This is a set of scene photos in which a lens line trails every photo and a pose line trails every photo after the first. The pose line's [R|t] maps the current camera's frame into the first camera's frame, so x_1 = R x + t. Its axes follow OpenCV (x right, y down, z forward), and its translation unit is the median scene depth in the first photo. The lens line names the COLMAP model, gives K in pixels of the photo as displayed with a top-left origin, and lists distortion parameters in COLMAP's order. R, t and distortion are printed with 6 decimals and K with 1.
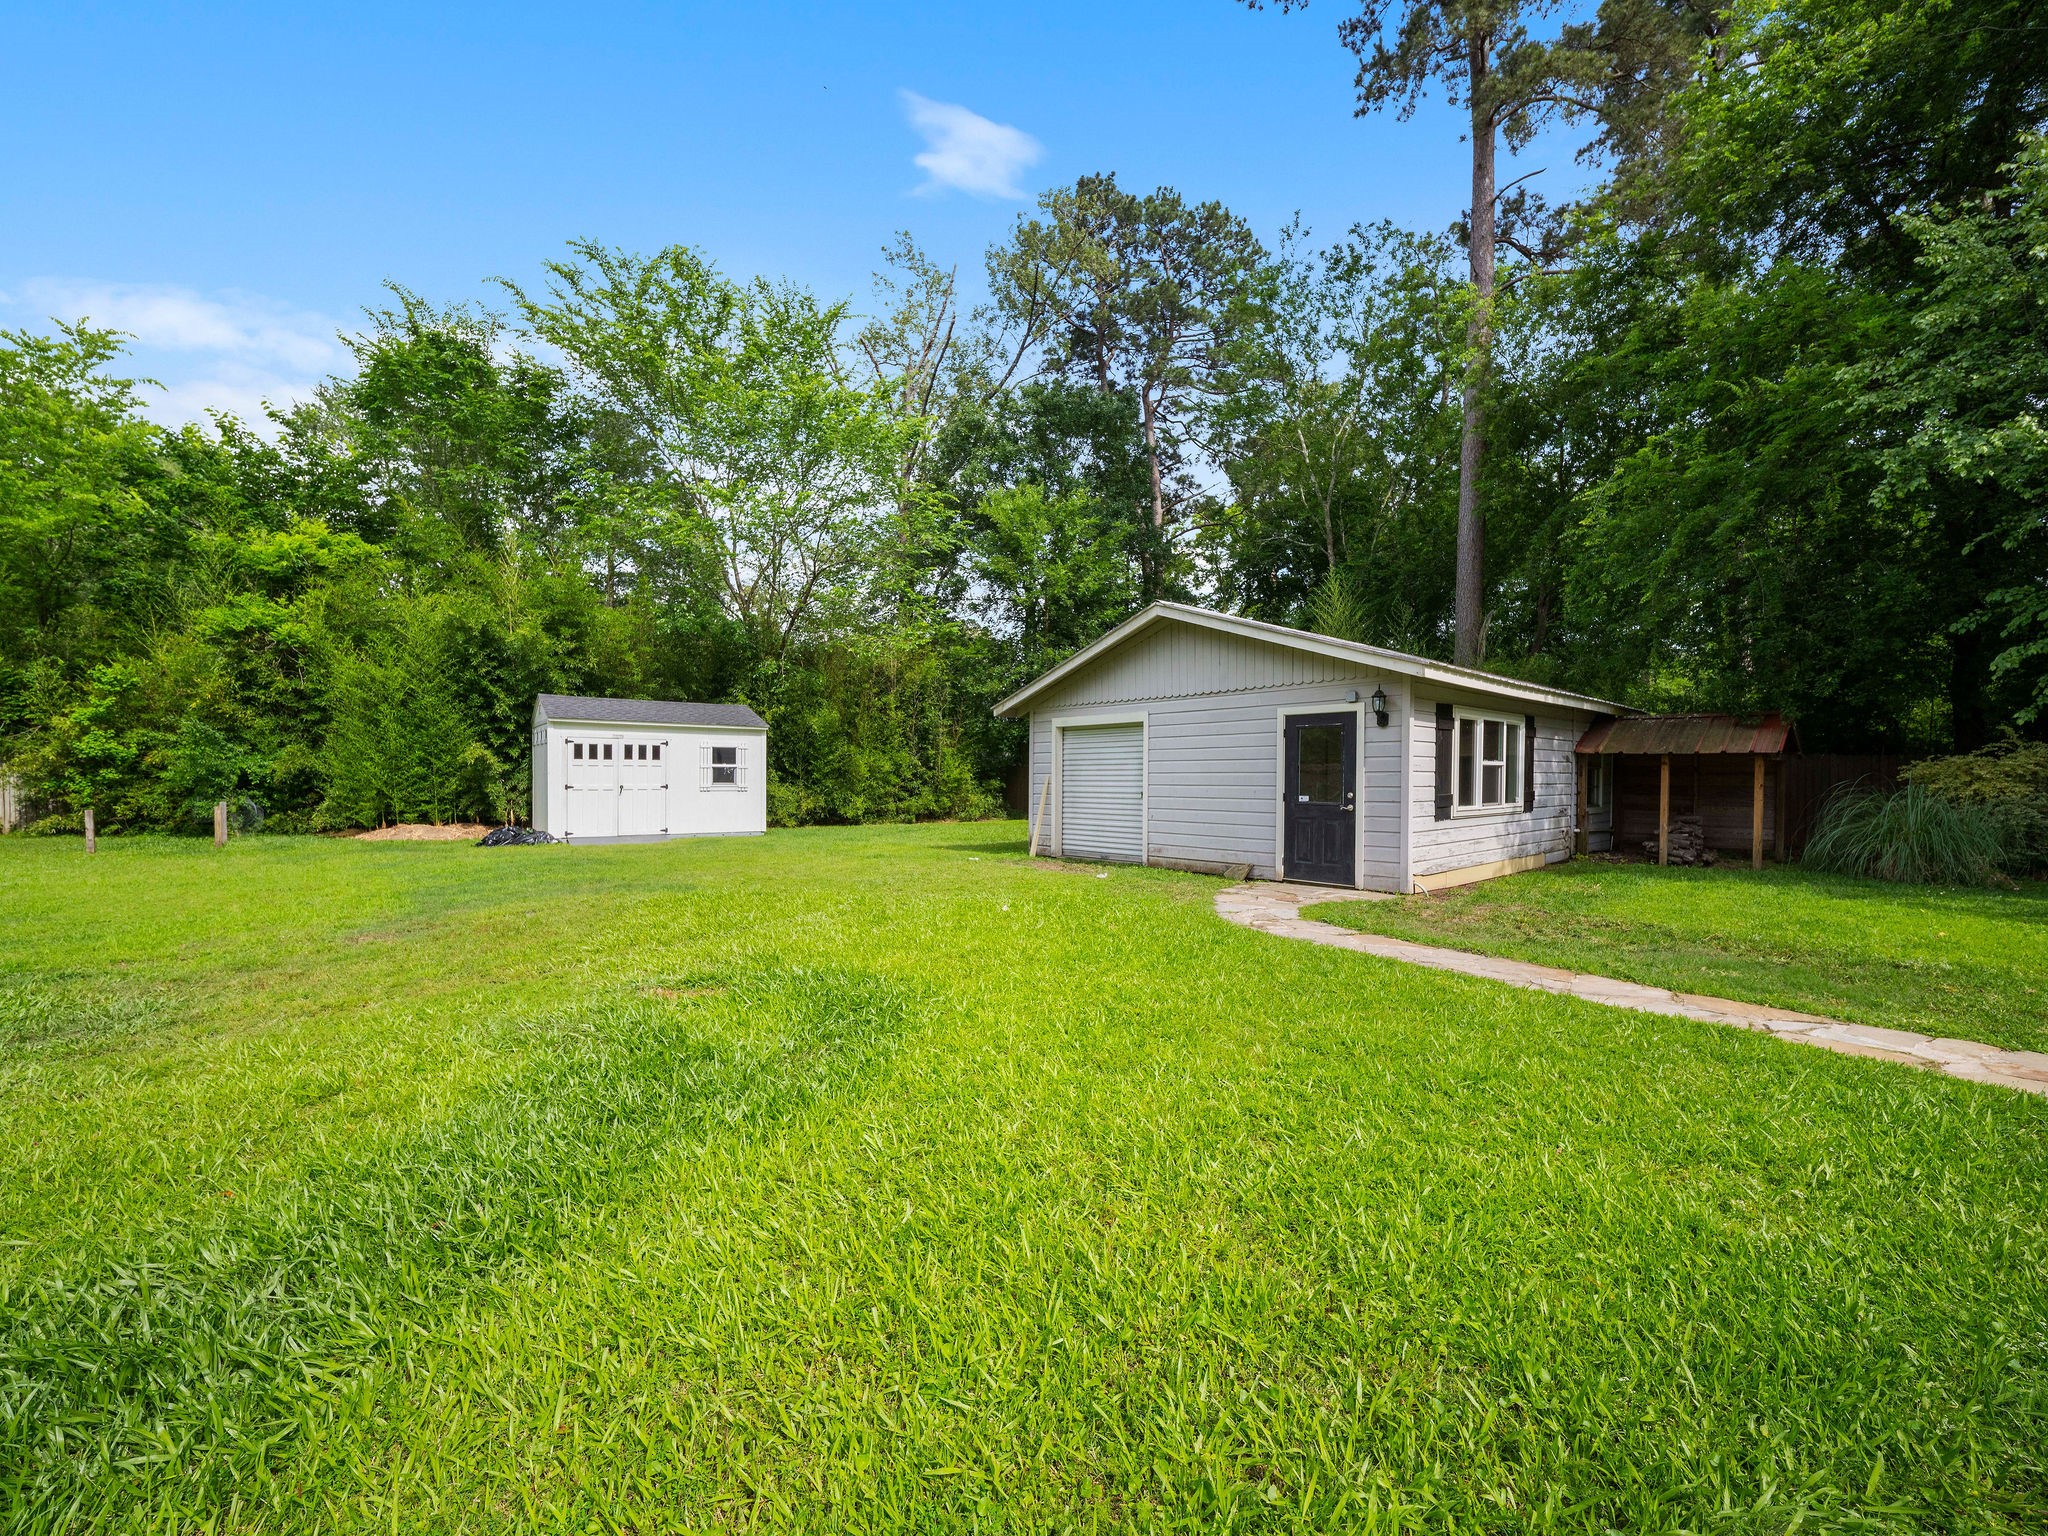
lens RADIAL K [[815.4, 0, 1017.1], [0, 815.4, 781.8], [0, 0, 1]] dist [-0.000904, -0.001182]
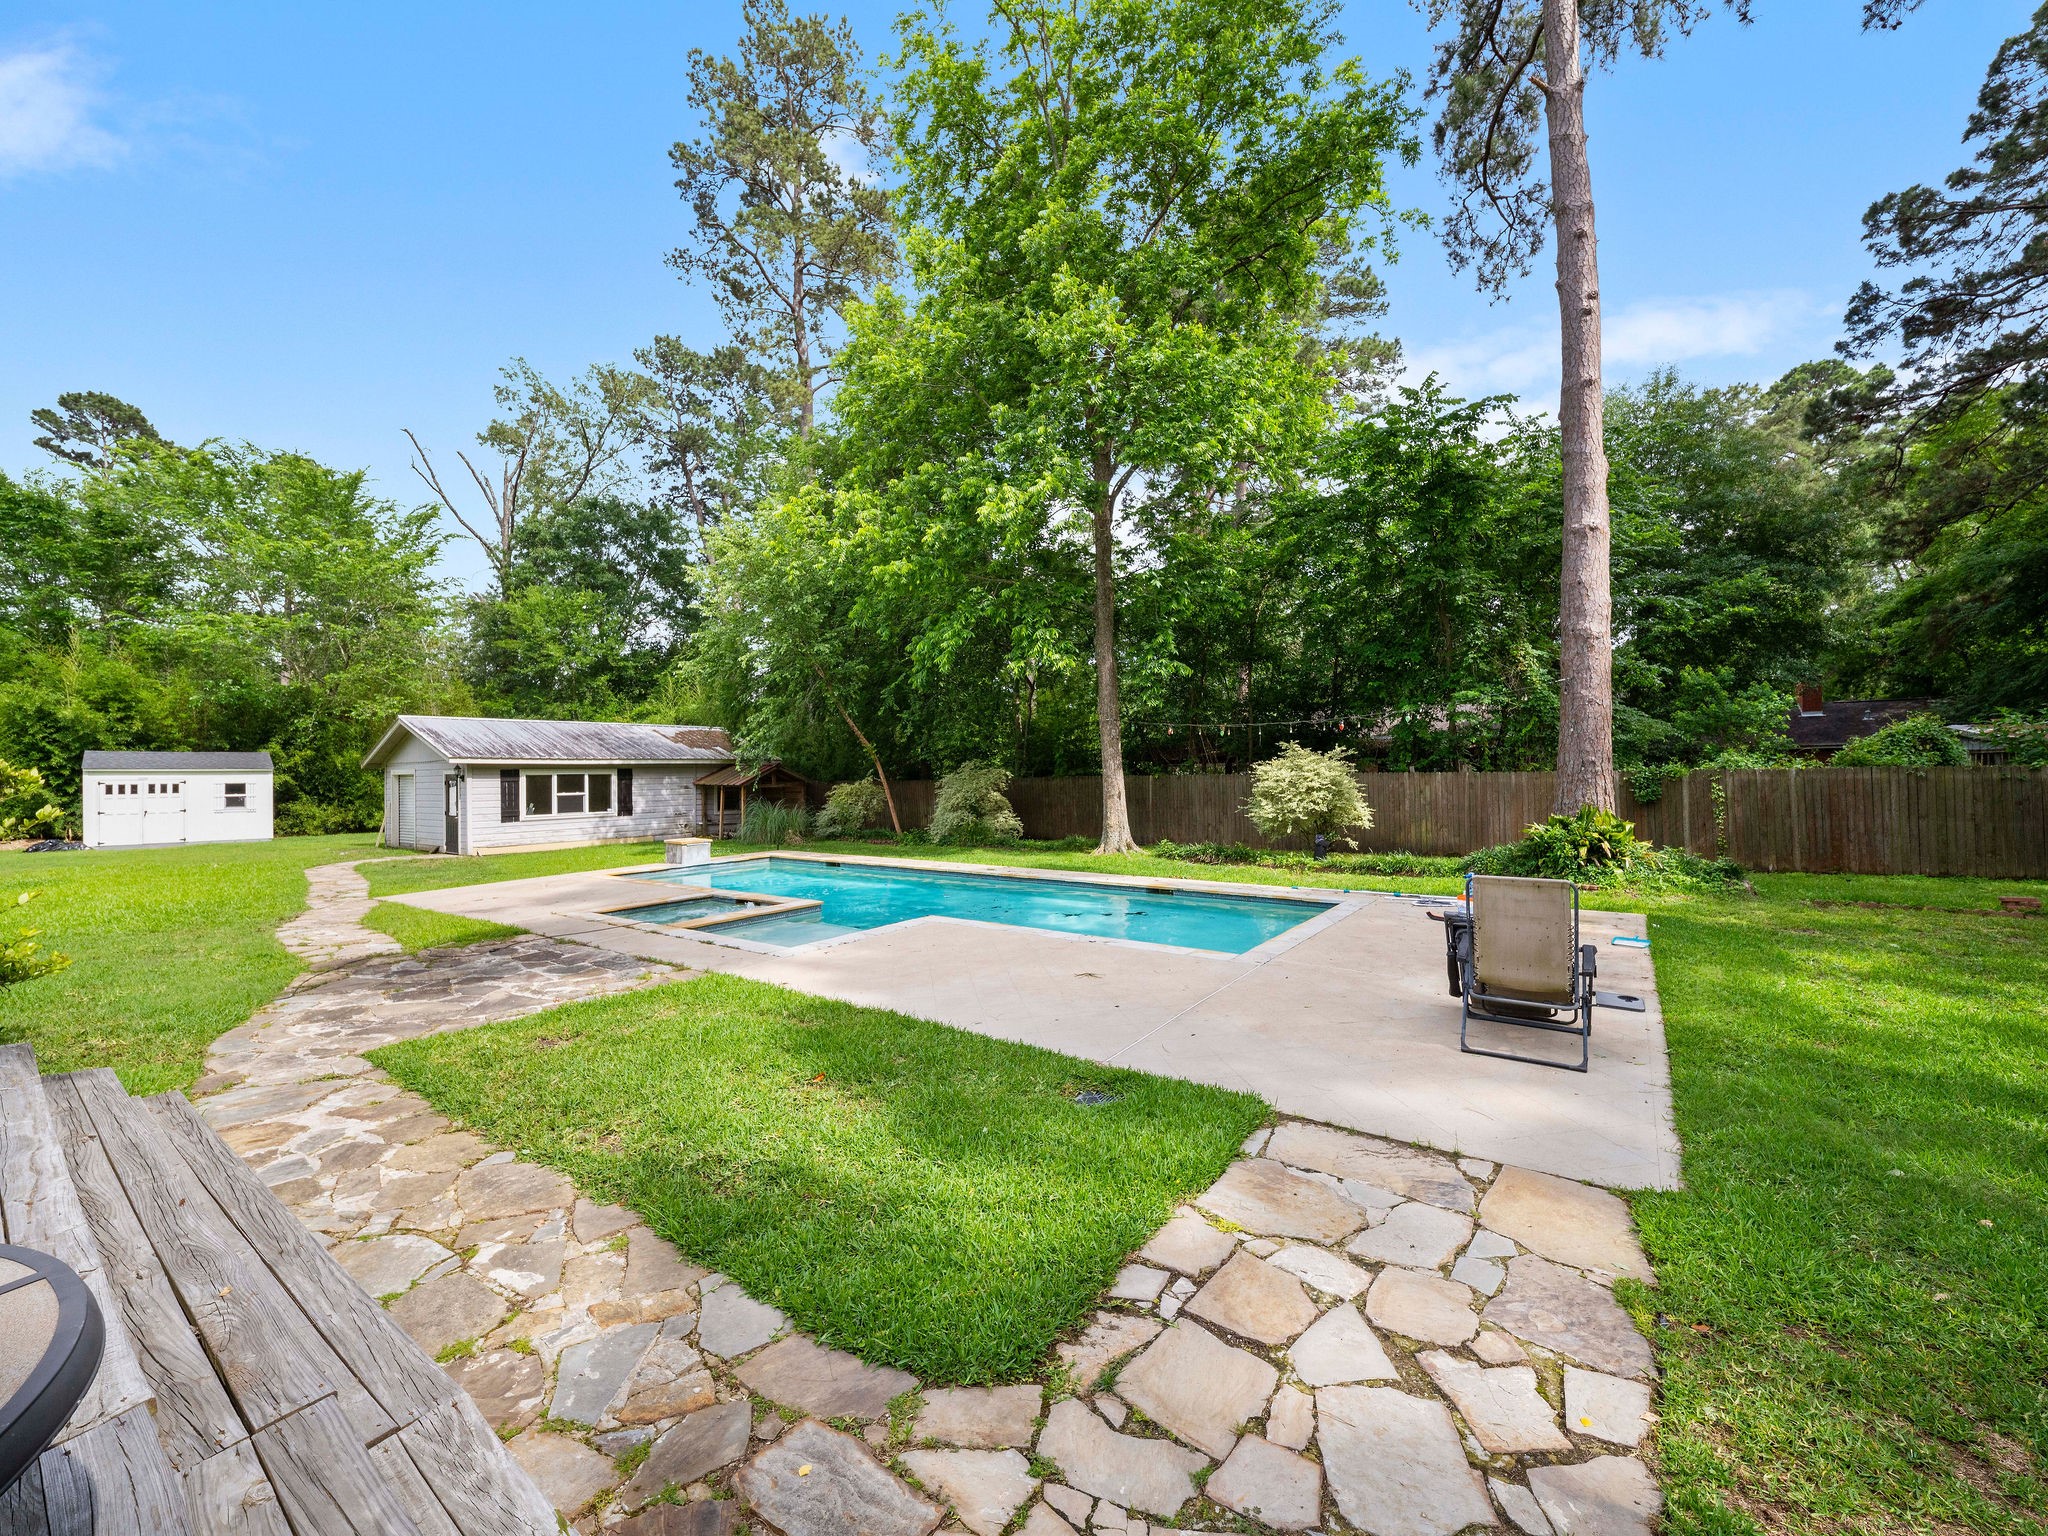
lens RADIAL K [[815.4, 0, 1021.7], [0, 815.4, 760.5], [0, 0, 1]] dist [-0.000904, -0.001182]
pose [[0.978063, -0.015332, 0.207742, 0.769038], [0.021806, 0.999344, -0.028907, -0.009234], [-0.207163, 0.032803, 0.977756, -0.798839]]
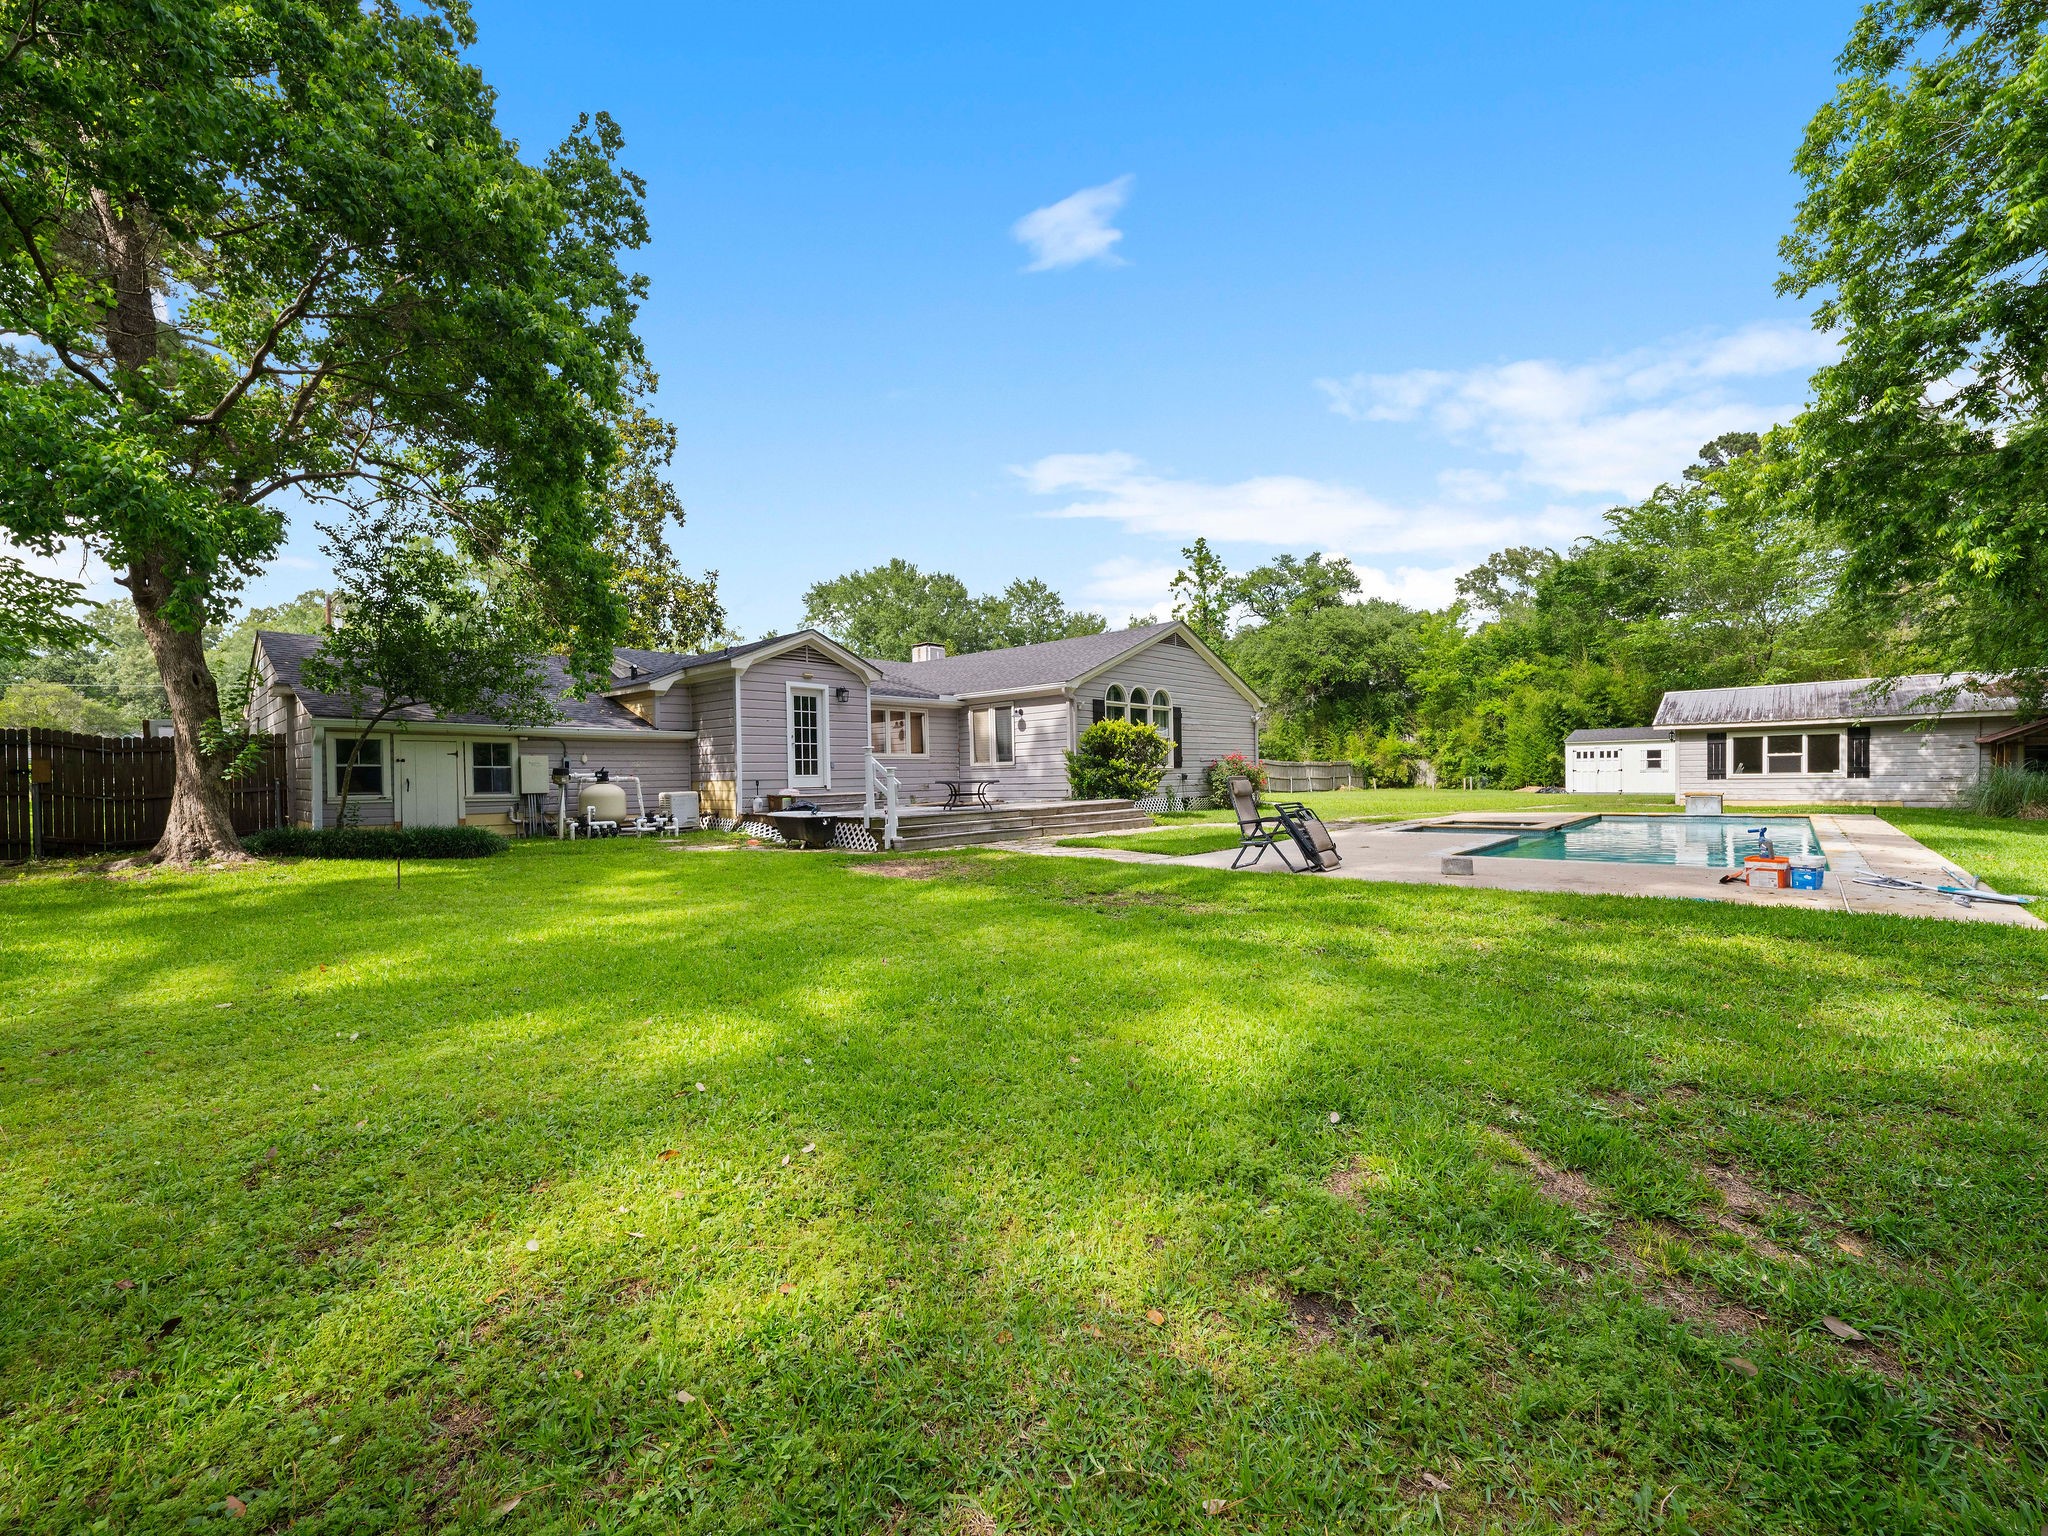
lens RADIAL K [[815.4, 0, 1016.5], [0, 815.4, 778.6], [0, 0, 1]] dist [-0.000904, -0.001182]
pose [[0.099844, -0.002814, -0.994999, 1.496555], [0.004027, 0.999989, -0.002424, 0.026866], [0.994995, -0.003765, 0.099855, -0.771973]]
